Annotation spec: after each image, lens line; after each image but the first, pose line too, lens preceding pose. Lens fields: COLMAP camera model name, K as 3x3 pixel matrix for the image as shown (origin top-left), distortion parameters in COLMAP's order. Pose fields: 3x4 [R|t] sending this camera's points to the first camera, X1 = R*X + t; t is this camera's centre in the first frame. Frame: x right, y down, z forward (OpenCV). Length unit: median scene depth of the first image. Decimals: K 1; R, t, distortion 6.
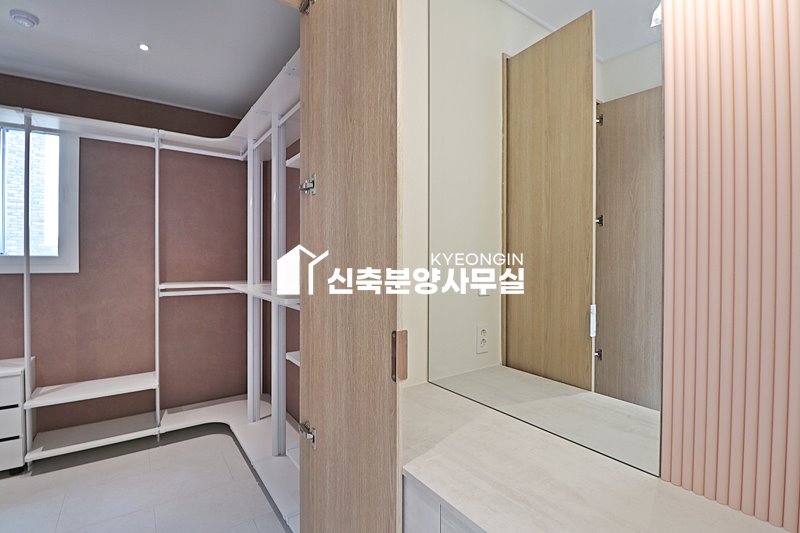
lens RADIAL K [[371.1, 0, 402.0], [0, 371.1, 260.0], [0, 0, 1]] dist [0.001638, -0.013200]
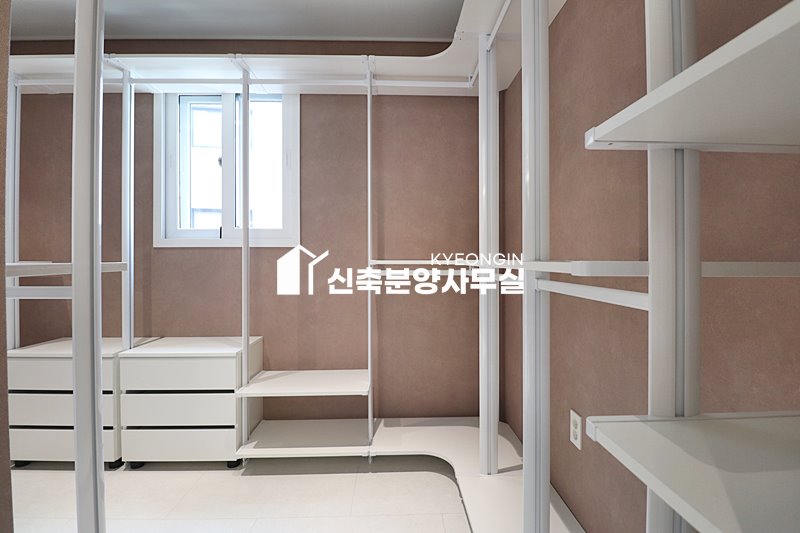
lens RADIAL K [[371.1, 0, 402.0], [0, 371.1, 260.0], [0, 0, 1]] dist [0.001638, -0.013200]
pose [[0.827974, -0.002411, -0.560761, -0.193041], [0.002923, 0.999996, 0.000015, 0.075576], [0.560759, -0.001651, 0.827977, 0.453803]]
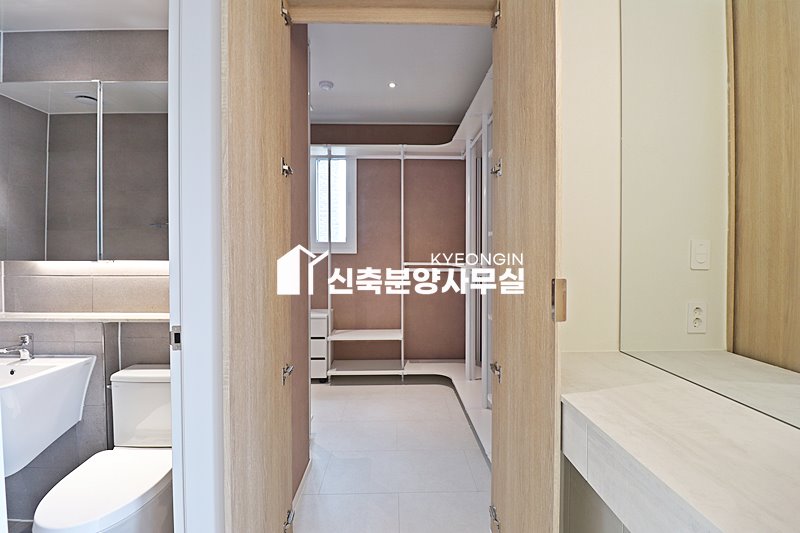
lens RADIAL K [[369.5, 0, 403.4], [0, 369.5, 259.1], [0, 0, 1]] dist [0.002078, -0.013448]
pose [[0.825645, 0.006271, -0.564155, 0.099281], [-0.000854, 0.999951, 0.009864, 0.046387], [0.564189, -0.007662, 0.825610, -0.099770]]
